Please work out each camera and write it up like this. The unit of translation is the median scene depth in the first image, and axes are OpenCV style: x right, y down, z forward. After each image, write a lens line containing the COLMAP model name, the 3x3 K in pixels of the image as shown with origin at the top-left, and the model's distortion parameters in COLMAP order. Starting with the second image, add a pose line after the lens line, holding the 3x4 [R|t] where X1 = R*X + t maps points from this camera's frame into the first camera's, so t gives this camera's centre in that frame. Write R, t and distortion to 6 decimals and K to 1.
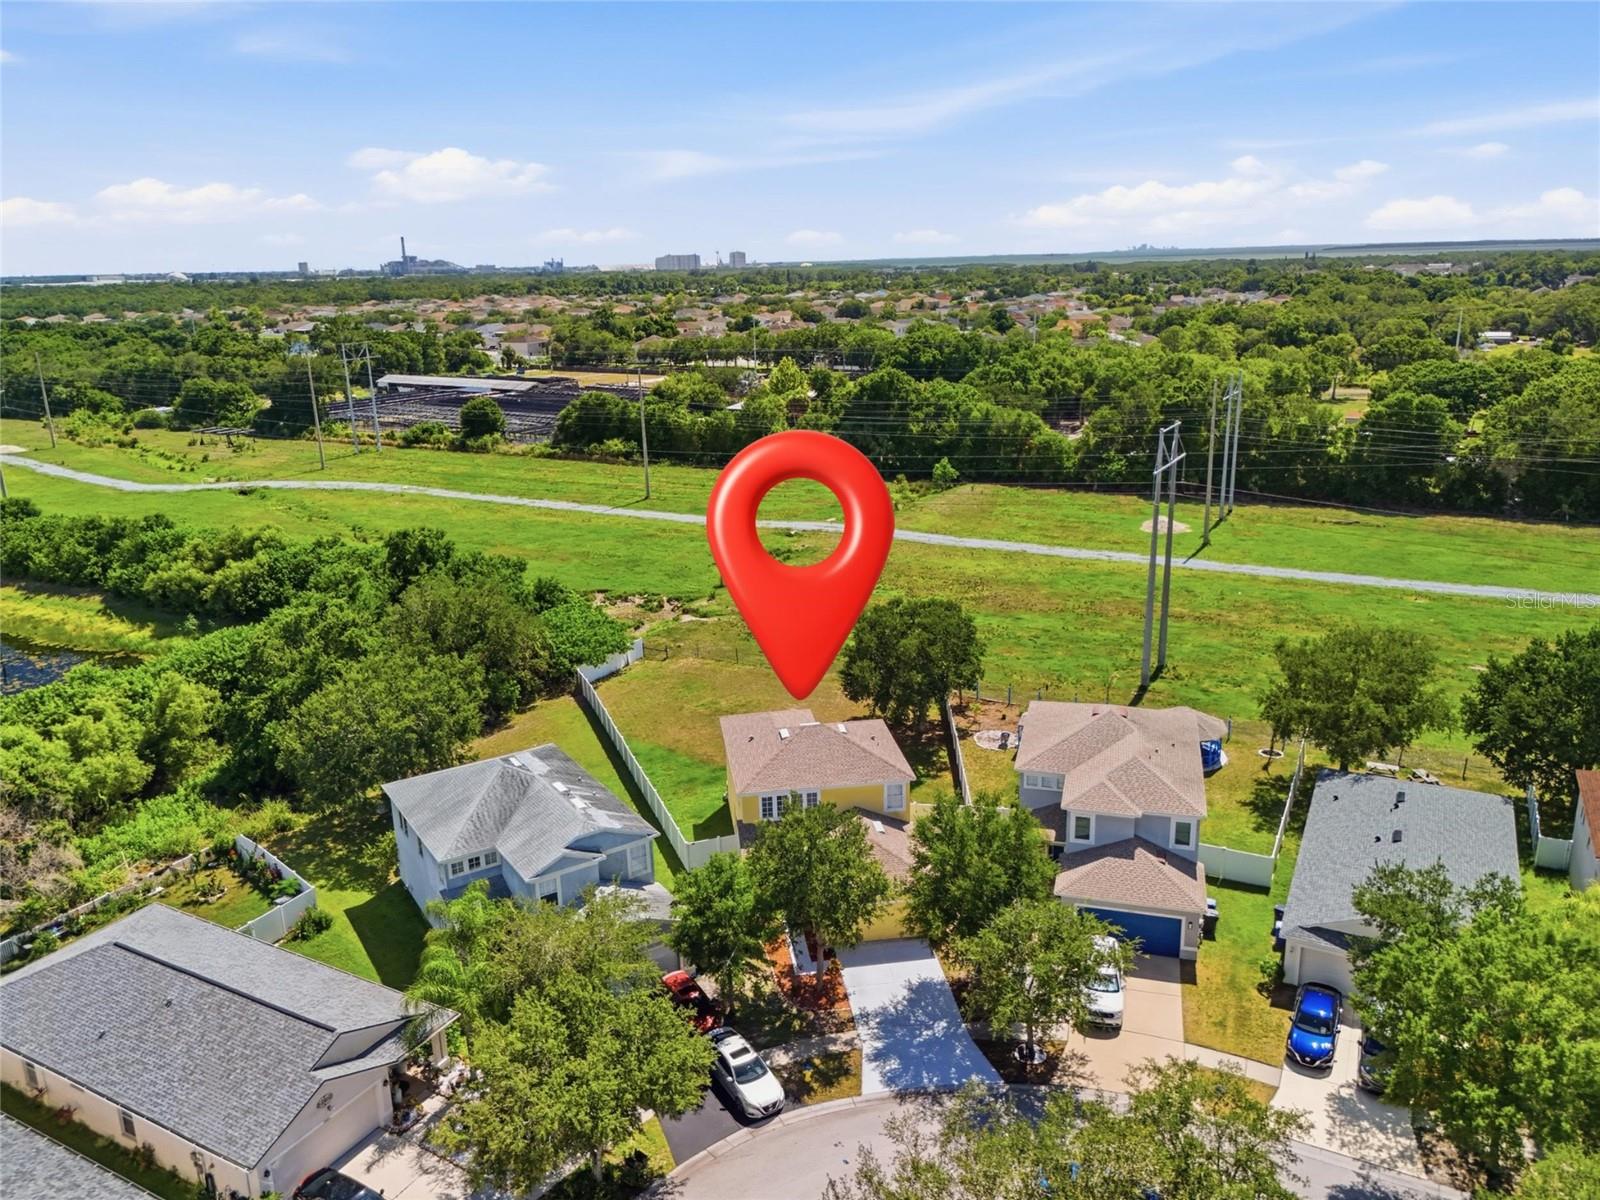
lens RADIAL K [[1151.1, 0, 800.0], [0, 1151.1, 600.0], [0, 0, 1]] dist [0.113555, -0.147439]
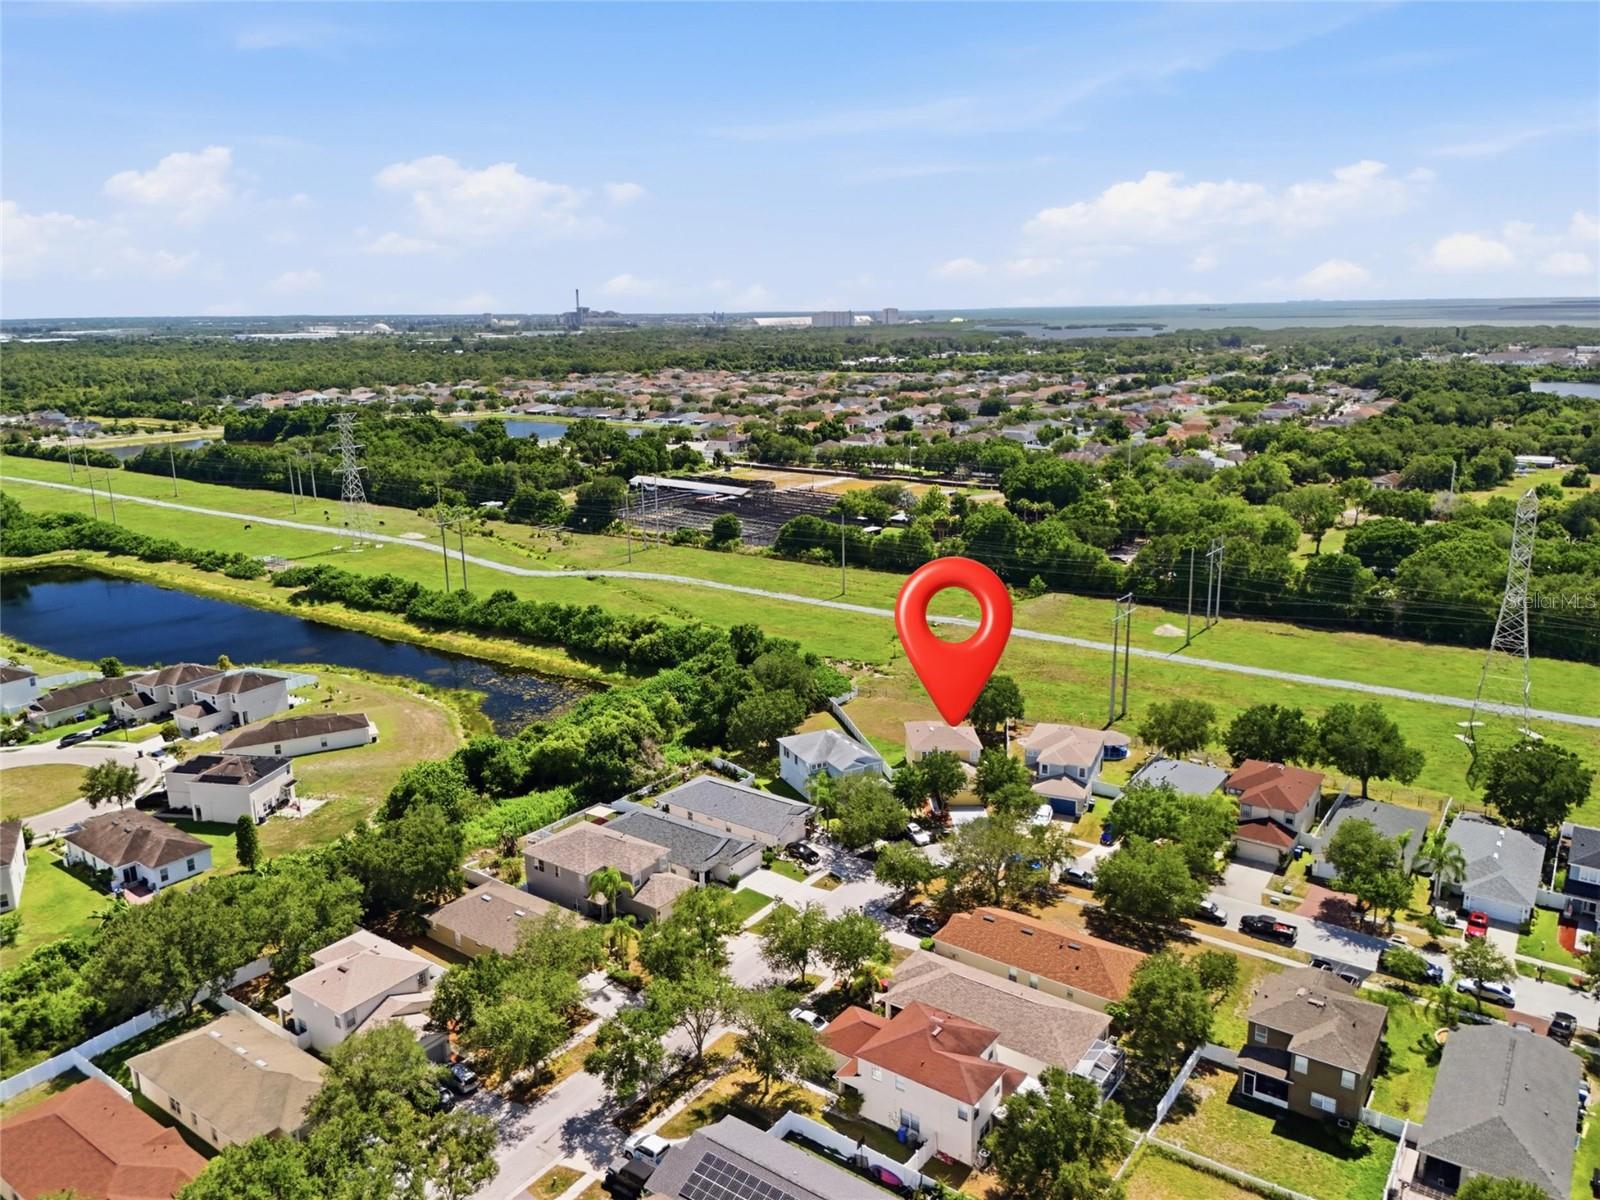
lens RADIAL K [[1151.1, 0, 800.0], [0, 1151.1, 600.0], [0, 0, 1]] dist [0.113555, -0.147439]
pose [[0.992062, 0.040517, -0.119044, -0.003490], [-0.044832, 0.998423, -0.033796, -0.024488], [0.117487, 0.038864, 0.992314, -0.566901]]
